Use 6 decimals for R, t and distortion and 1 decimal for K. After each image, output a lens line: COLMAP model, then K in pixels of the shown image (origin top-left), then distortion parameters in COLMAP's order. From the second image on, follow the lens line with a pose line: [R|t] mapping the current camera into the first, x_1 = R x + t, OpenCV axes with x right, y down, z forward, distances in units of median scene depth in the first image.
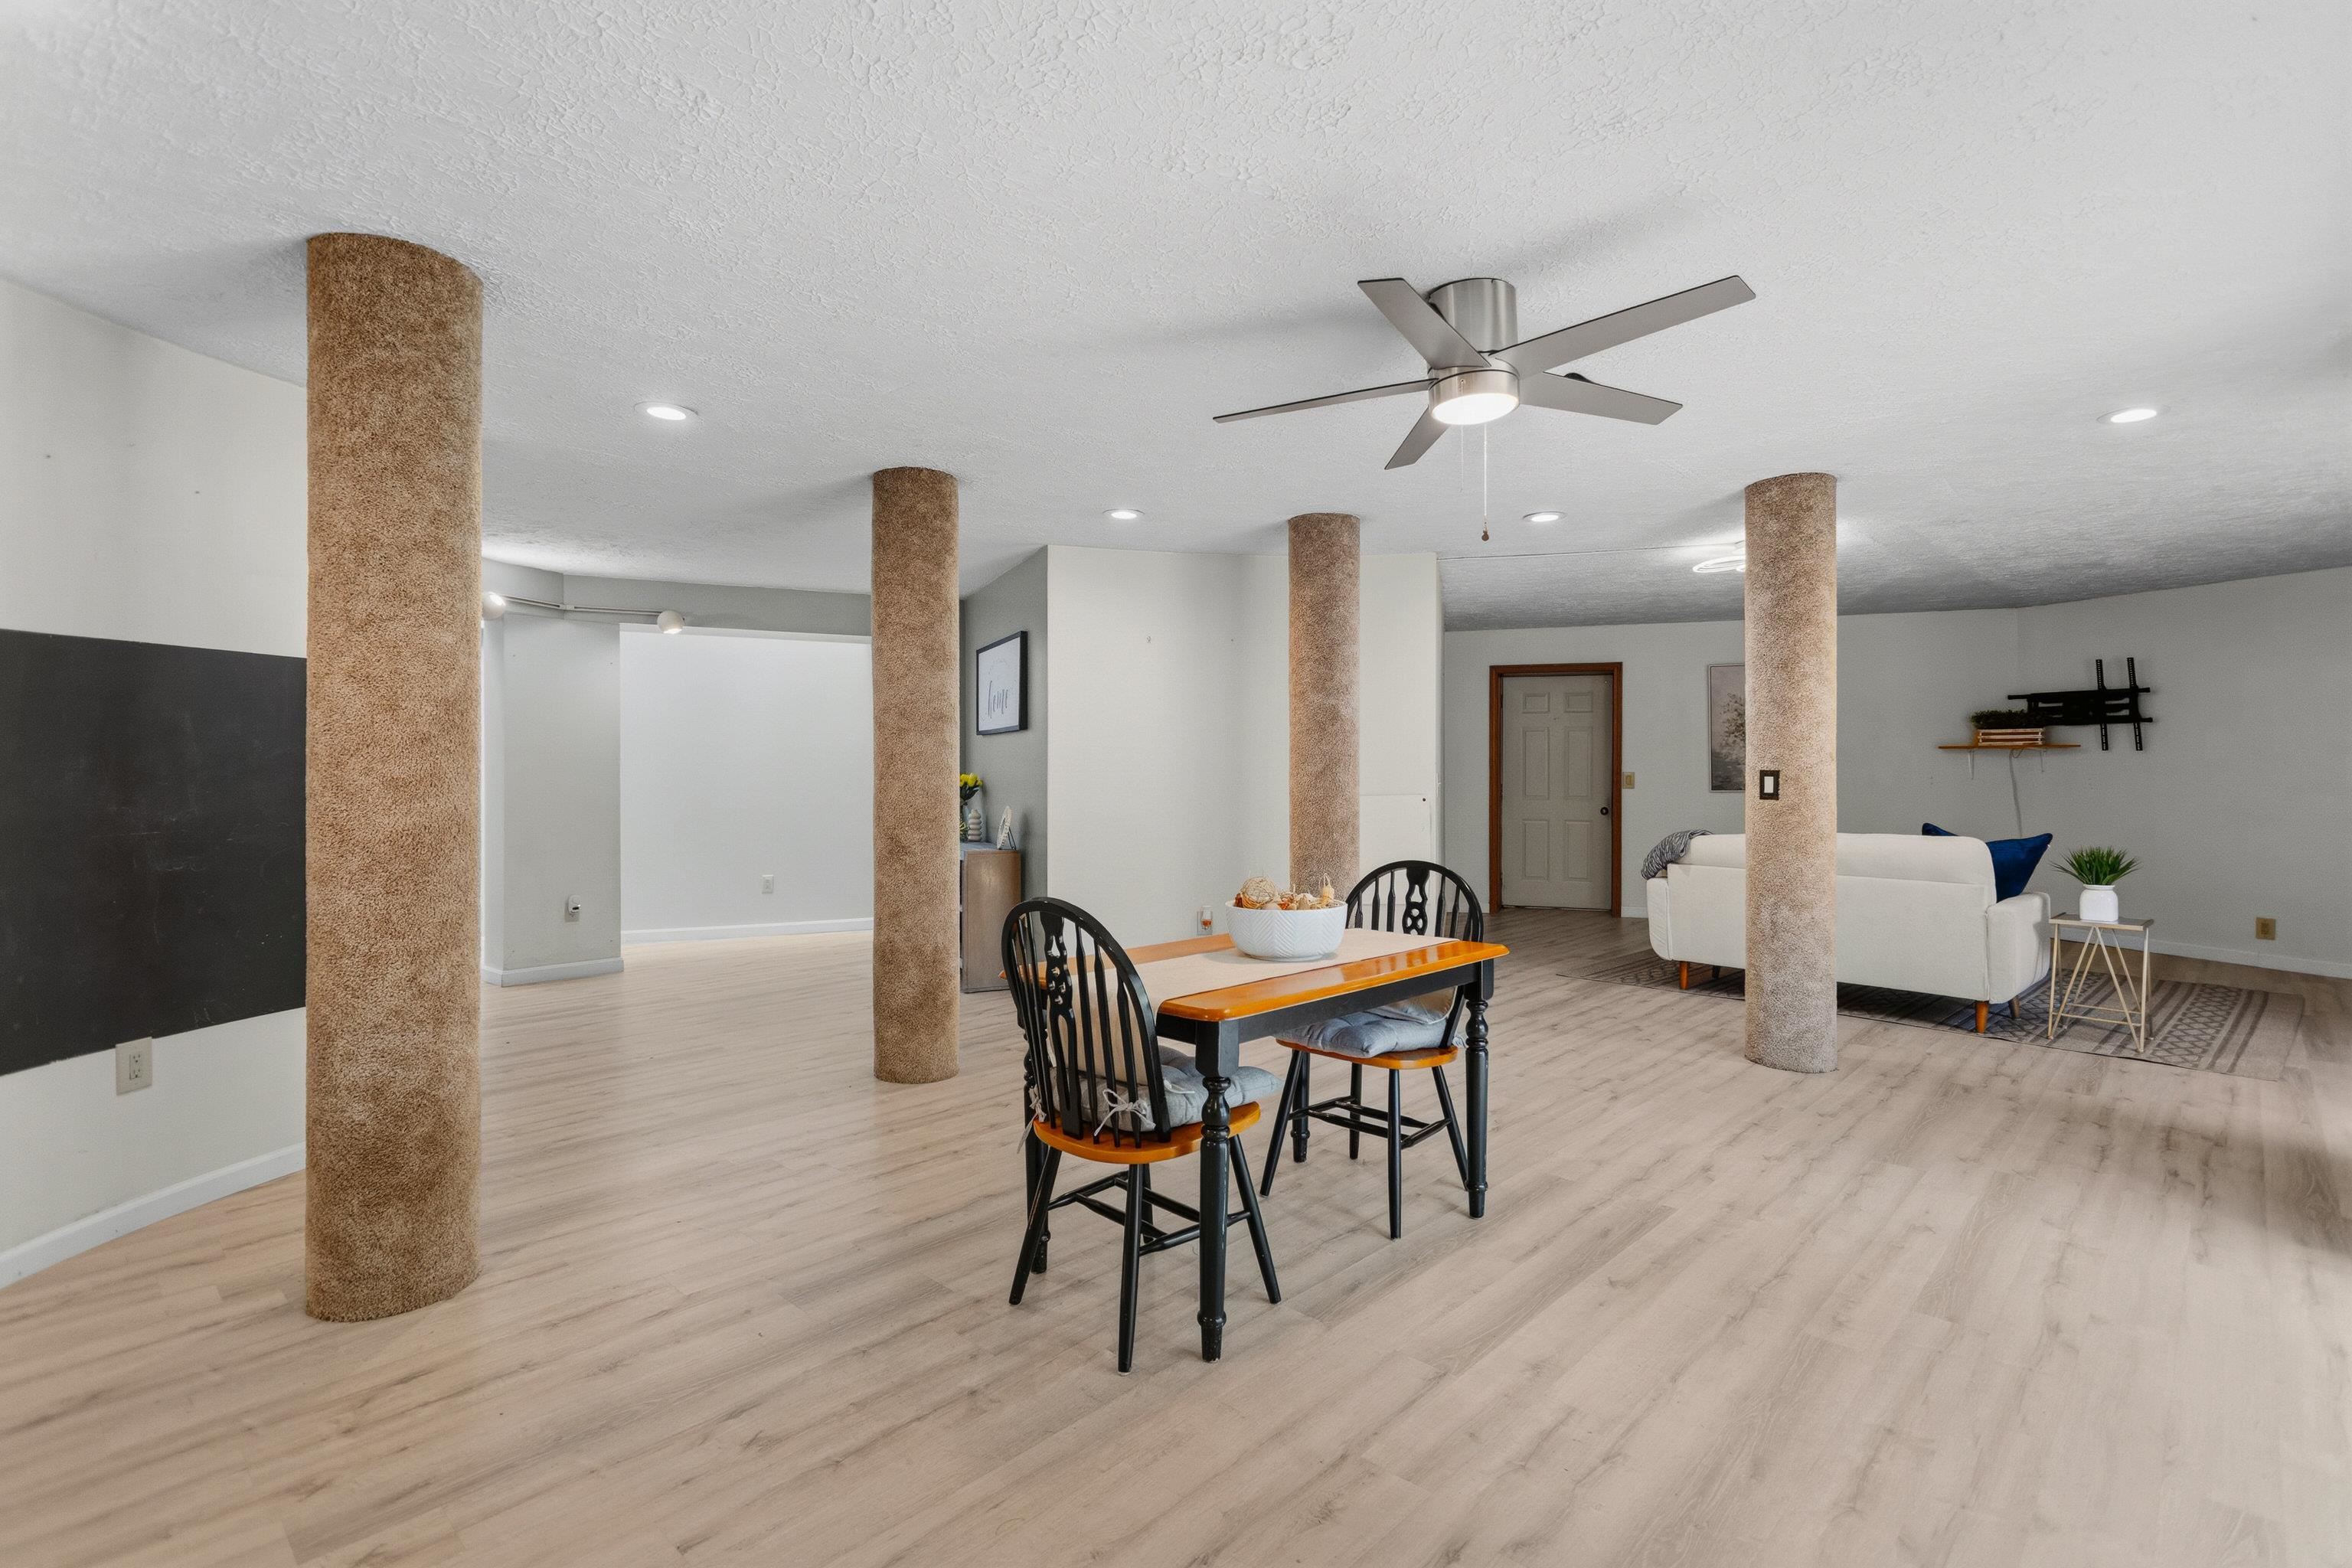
lens RADIAL K [[1112.1, 0, 1168.4], [0, 1112.1, 785.7], [0, 0, 1]] dist [0.000089, 0.000681]
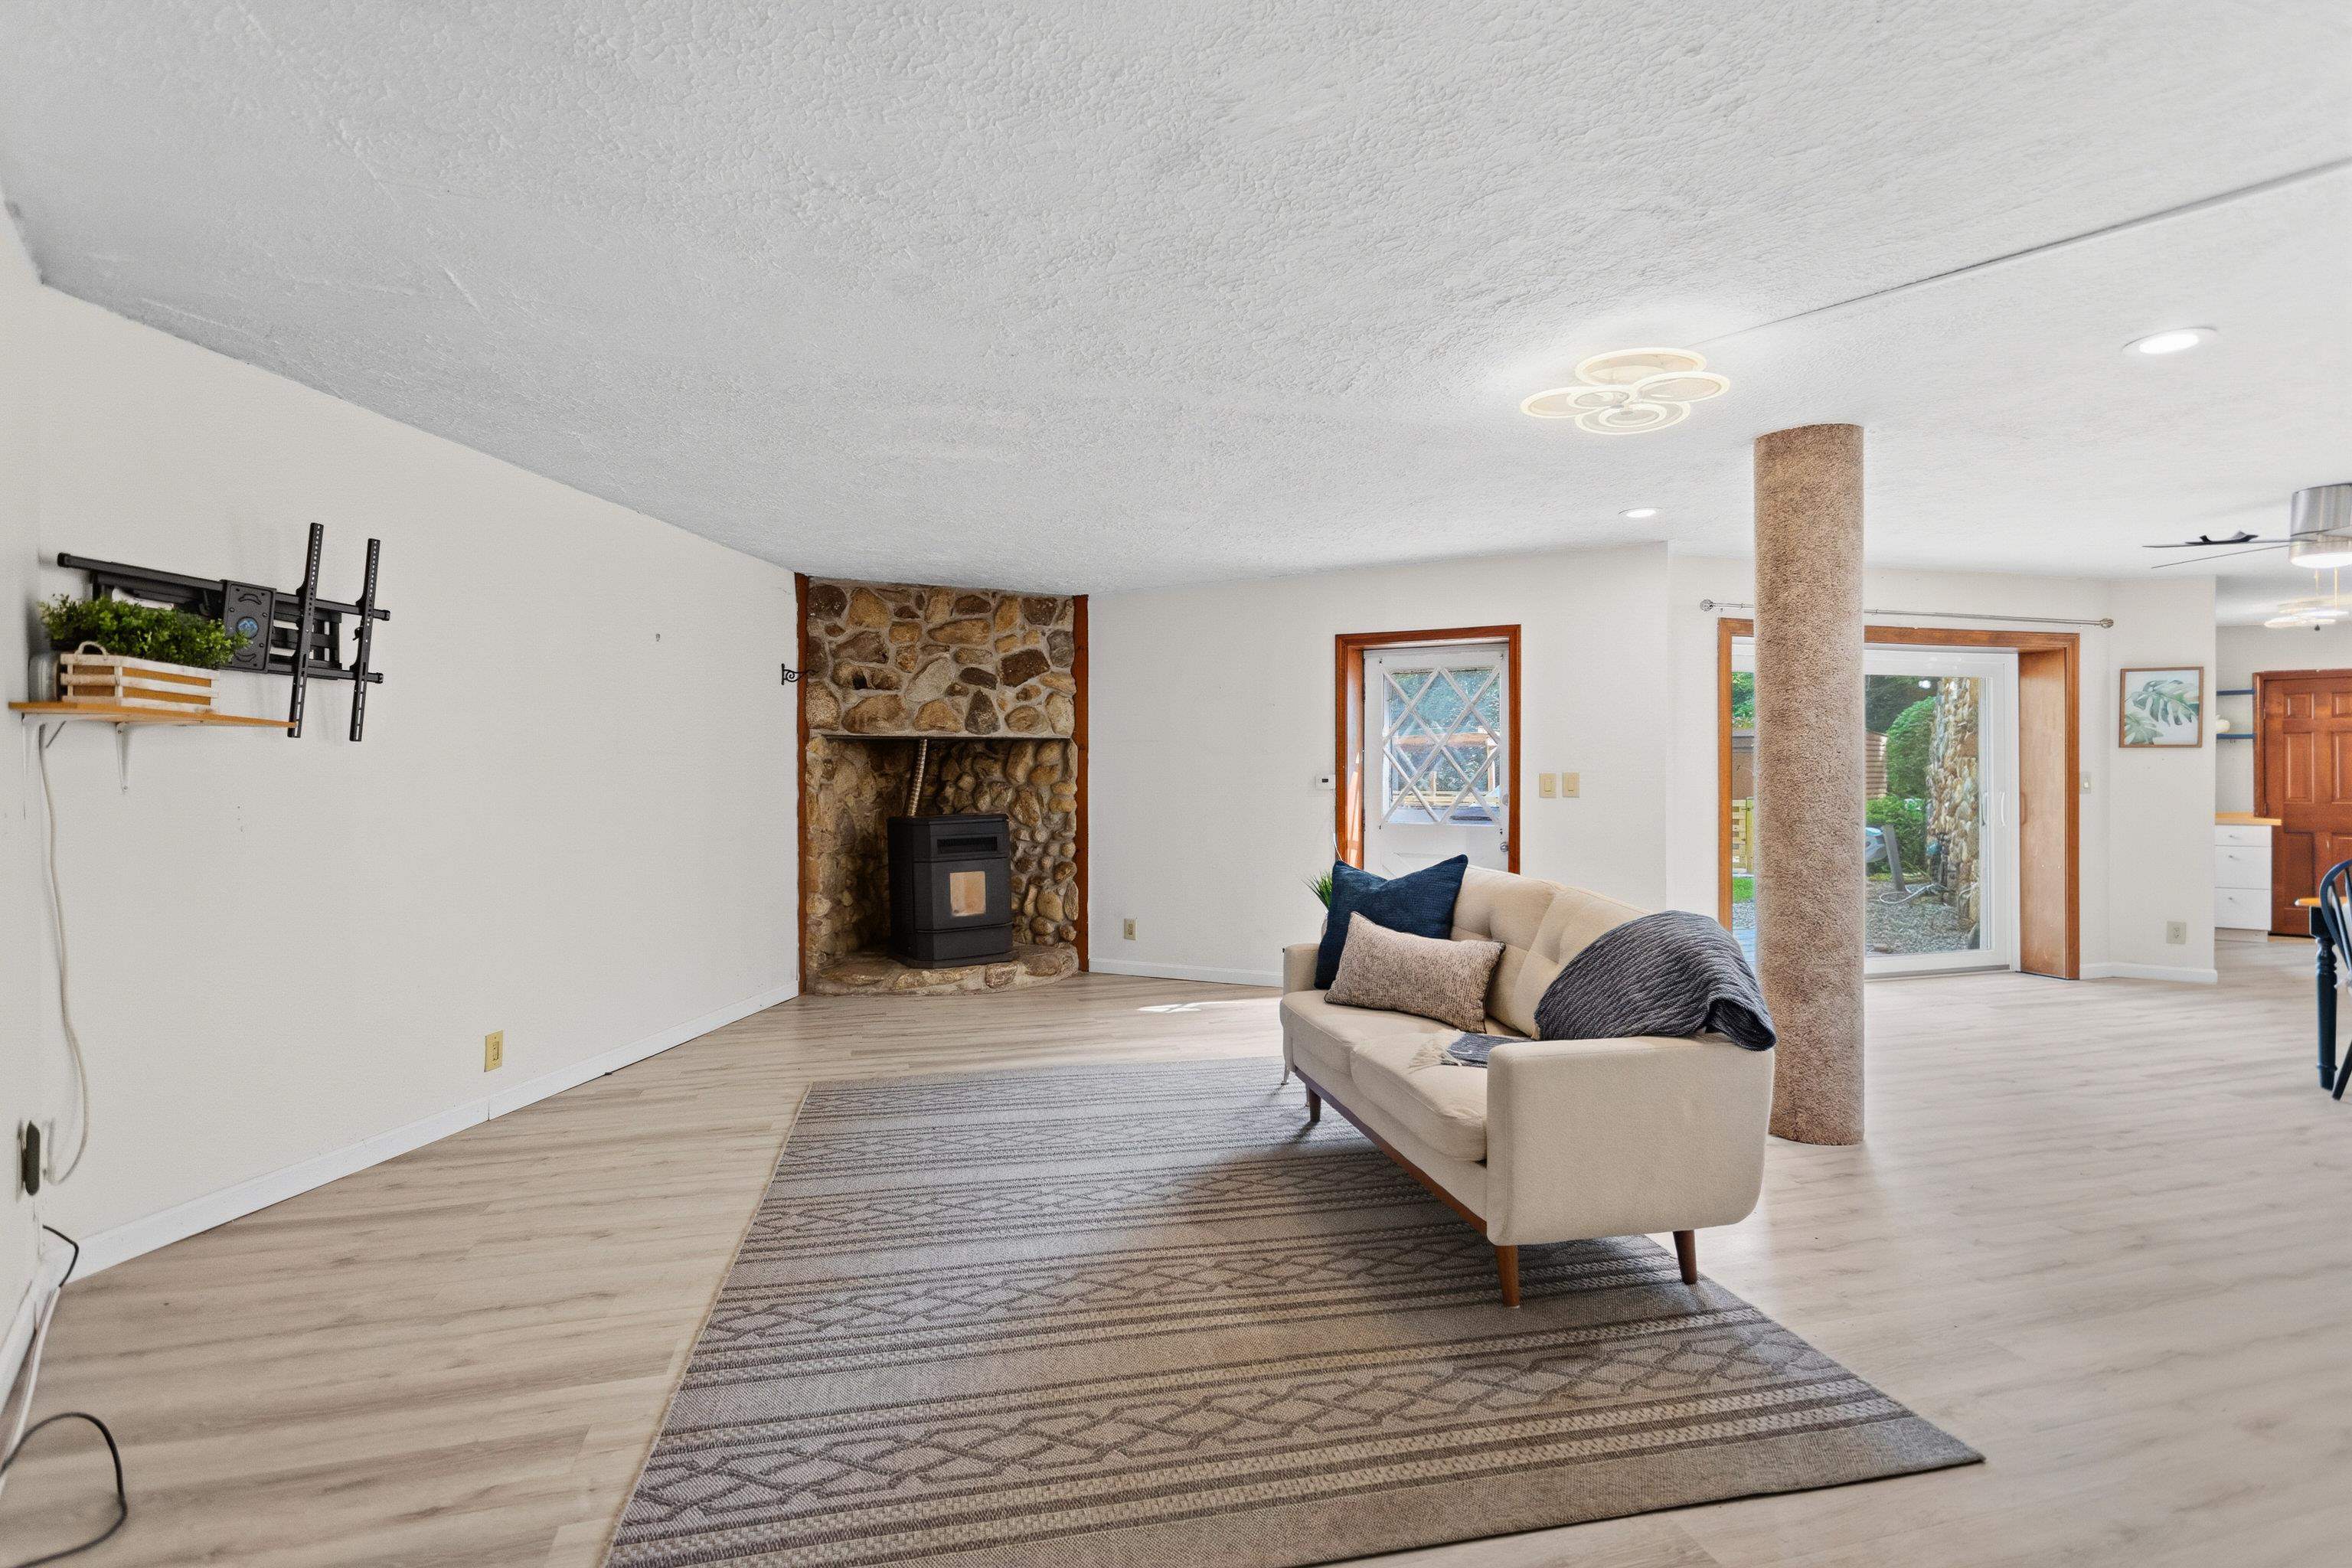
lens RADIAL K [[1116.7, 0, 1179.1], [0, 1116.7, 772.2], [0, 0, 1]] dist [0.001069, 0.001585]
pose [[-0.866833, 0.005961, 0.498564, 0.564866], [0.009816, 0.999939, 0.005110, -0.029310], [-0.498503, 0.009323, -0.866838, 2.013372]]
